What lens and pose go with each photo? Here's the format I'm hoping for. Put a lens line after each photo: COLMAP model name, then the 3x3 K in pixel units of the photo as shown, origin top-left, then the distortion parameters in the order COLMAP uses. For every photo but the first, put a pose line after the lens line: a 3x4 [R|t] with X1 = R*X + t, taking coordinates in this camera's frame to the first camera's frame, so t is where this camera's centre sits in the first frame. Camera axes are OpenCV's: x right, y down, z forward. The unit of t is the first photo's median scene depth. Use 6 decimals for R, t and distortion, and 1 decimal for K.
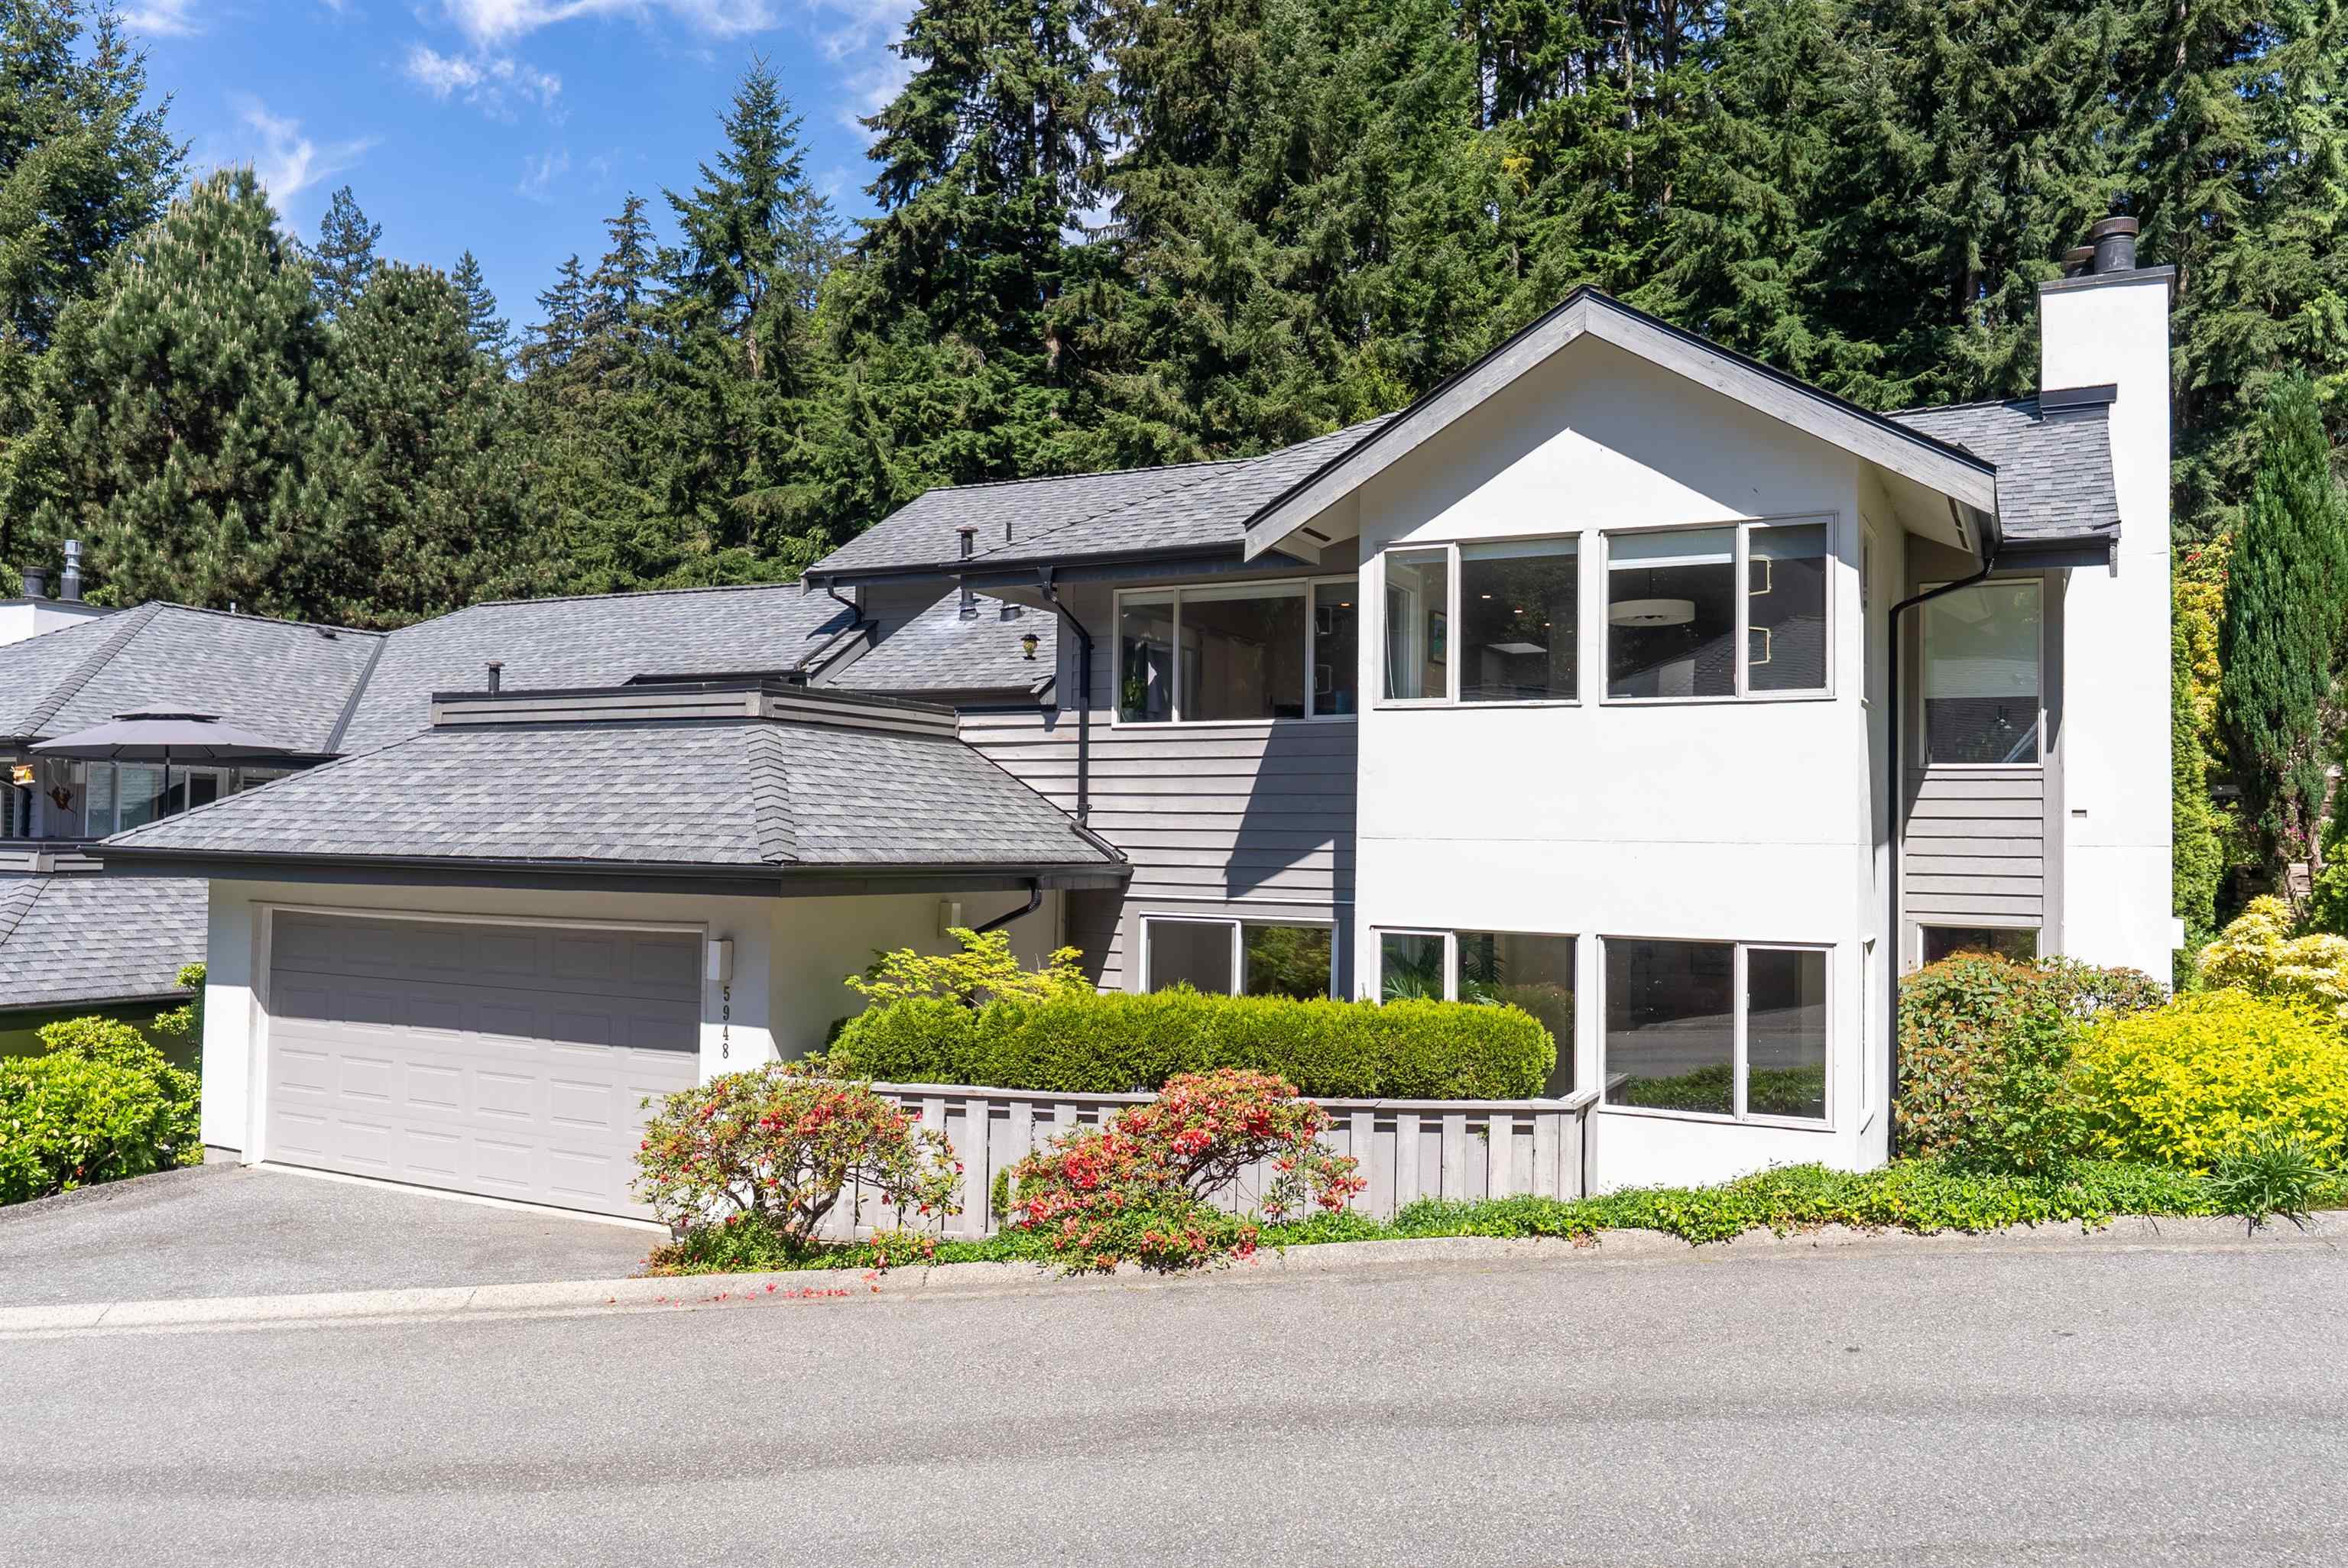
lens RADIAL K [[1718.2, 0, 1176.0], [0, 1718.2, 786.2], [0, 0, 1]] dist [0.006430, 0.001038]
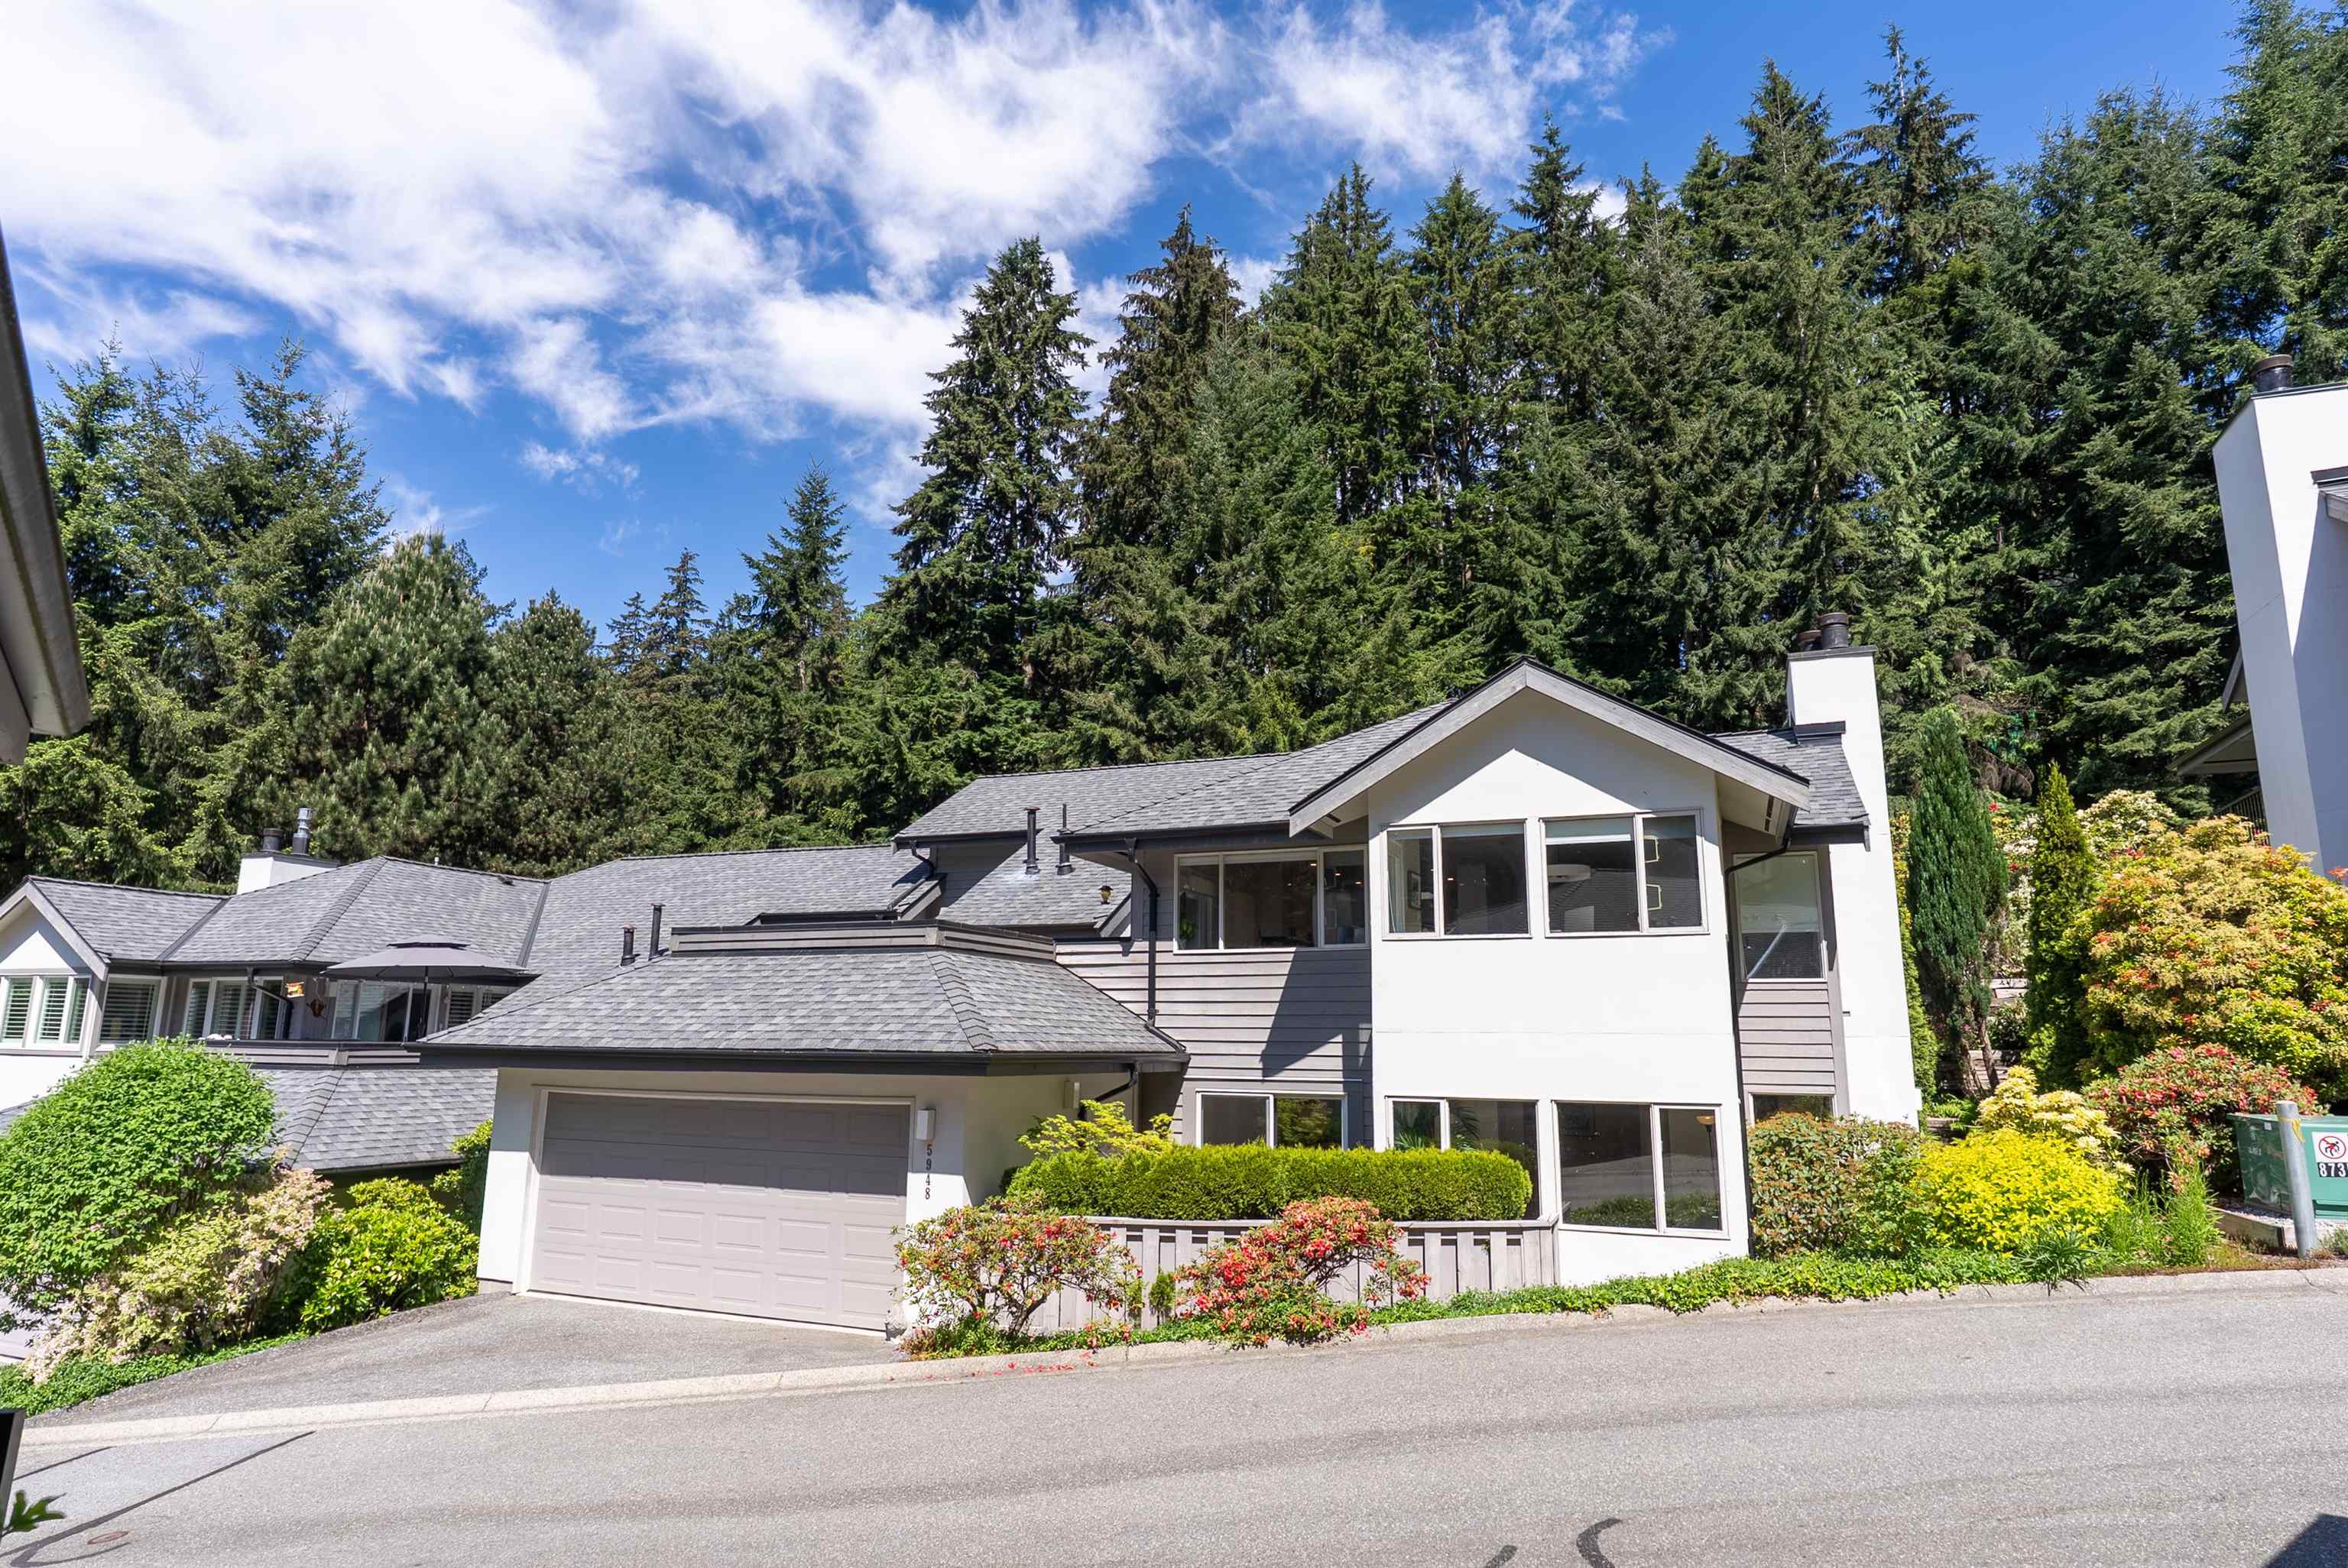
lens RADIAL K [[1327.3, 0, 1171.3], [0, 1327.3, 788.9], [0, 0, 1]] dist [-0.002530, 0.003404]
pose [[0.996981, 0.009508, 0.077056, -0.117878], [0.002696, 0.987635, -0.156748, 0.002629], [-0.077593, 0.156482, 0.984628, -0.073016]]
